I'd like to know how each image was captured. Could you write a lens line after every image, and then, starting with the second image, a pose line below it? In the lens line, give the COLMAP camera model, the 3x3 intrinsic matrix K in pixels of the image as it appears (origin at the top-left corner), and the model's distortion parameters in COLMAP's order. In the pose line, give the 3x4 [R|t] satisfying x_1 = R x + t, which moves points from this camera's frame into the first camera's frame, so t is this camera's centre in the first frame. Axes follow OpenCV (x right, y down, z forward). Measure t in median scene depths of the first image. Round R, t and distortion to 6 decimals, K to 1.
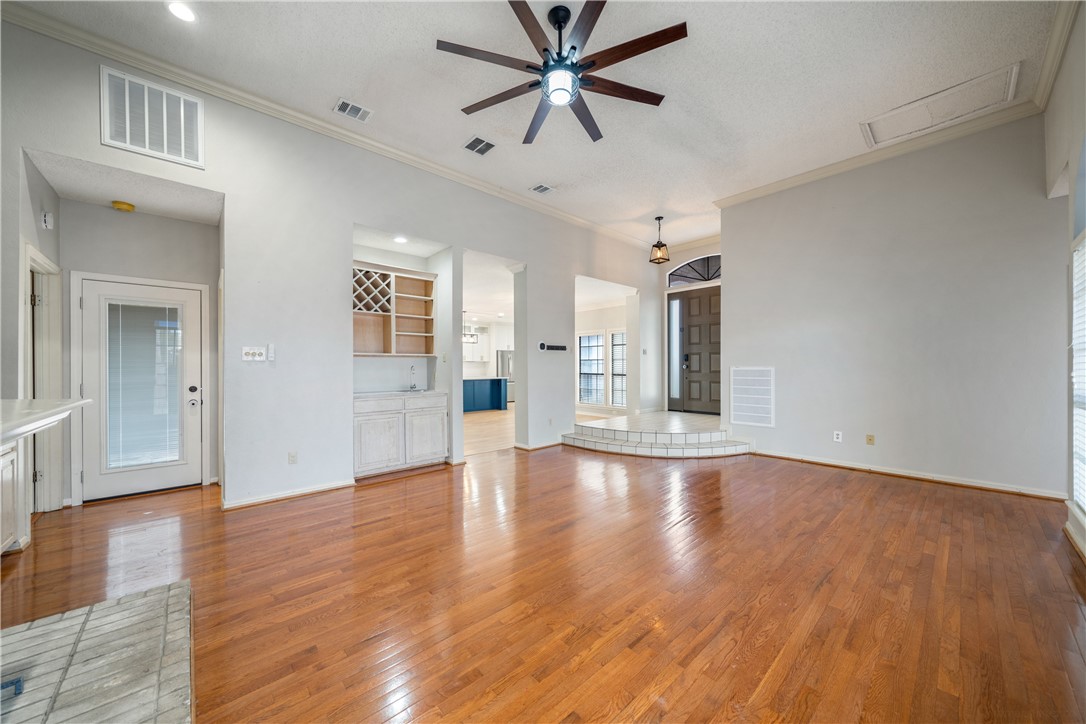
lens RADIAL K [[387.2, 0, 543.5], [0, 387.2, 367.2], [0, 0, 1]] dist [-0.001658, -0.000094]
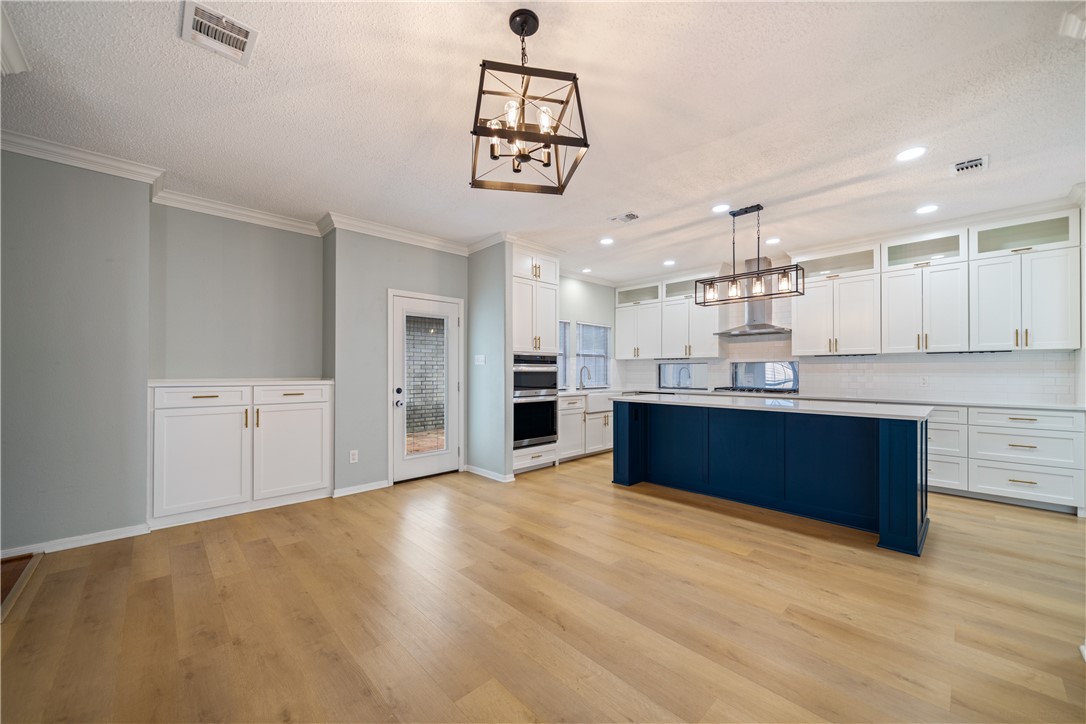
lens RADIAL K [[411.0, 0, 544.5], [0, 411.0, 369.5], [0, 0, 1]] dist [-0.000801, -0.000058]
pose [[0.016879, 0.003104, -0.999853, 0.429041], [-0.001479, 0.999994, 0.003080, -0.003840], [0.999856, 0.001427, 0.016883, 1.818476]]
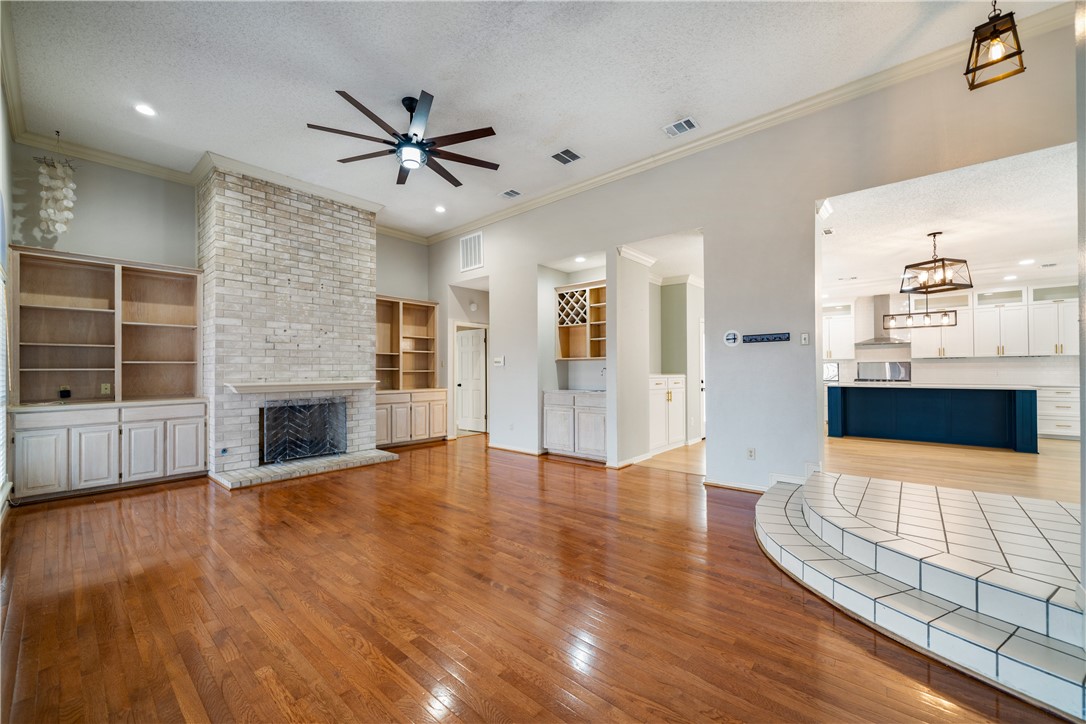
lens RADIAL K [[426.3, 0, 542.5], [0, 426.3, 367.1], [0, 0, 1]] dist [0.000795, 0.000213]
pose [[0.108503, -0.002036, -0.994094, 0.945541], [0.004544, 0.999988, -0.001552, -0.005238], [0.994086, -0.004349, 0.108511, 0.795562]]
